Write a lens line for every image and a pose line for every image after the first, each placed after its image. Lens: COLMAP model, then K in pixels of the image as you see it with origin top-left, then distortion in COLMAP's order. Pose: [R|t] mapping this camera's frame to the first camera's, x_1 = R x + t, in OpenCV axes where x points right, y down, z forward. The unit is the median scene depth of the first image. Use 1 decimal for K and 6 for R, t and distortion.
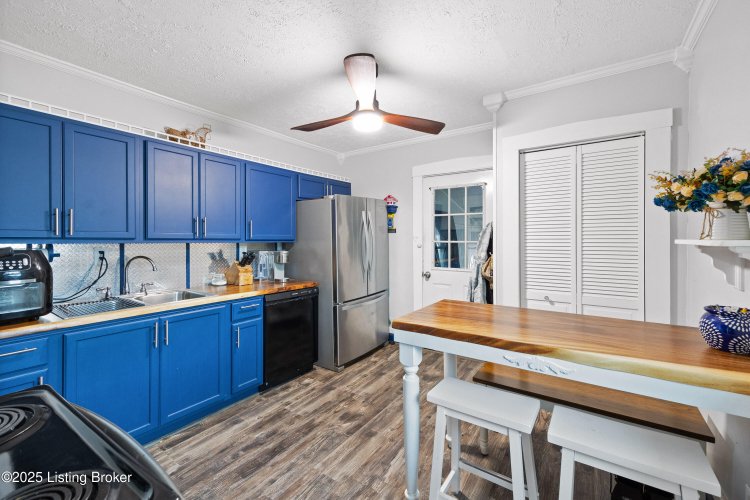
lens RADIAL K [[306.4, 0, 373.8], [0, 306.4, 240.4], [0, 0, 1]] dist [0.000063, 0.000022]
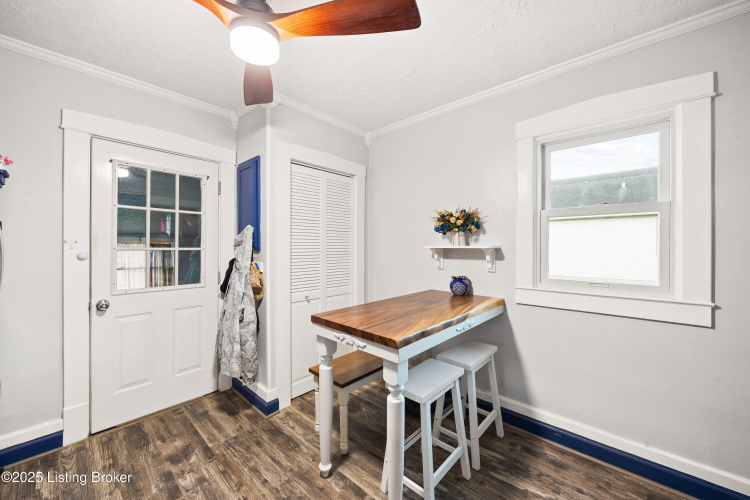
lens RADIAL K [[290.4, 0, 369.4], [0, 290.4, 247.2], [0, 0, 1]] dist [-0.000745, -0.000071]
pose [[0.137323, 0.005671, 0.990510, -0.351157], [0.004457, 0.999970, -0.006343, 0.007116], [-0.990516, 0.005285, 0.137293, 0.469780]]
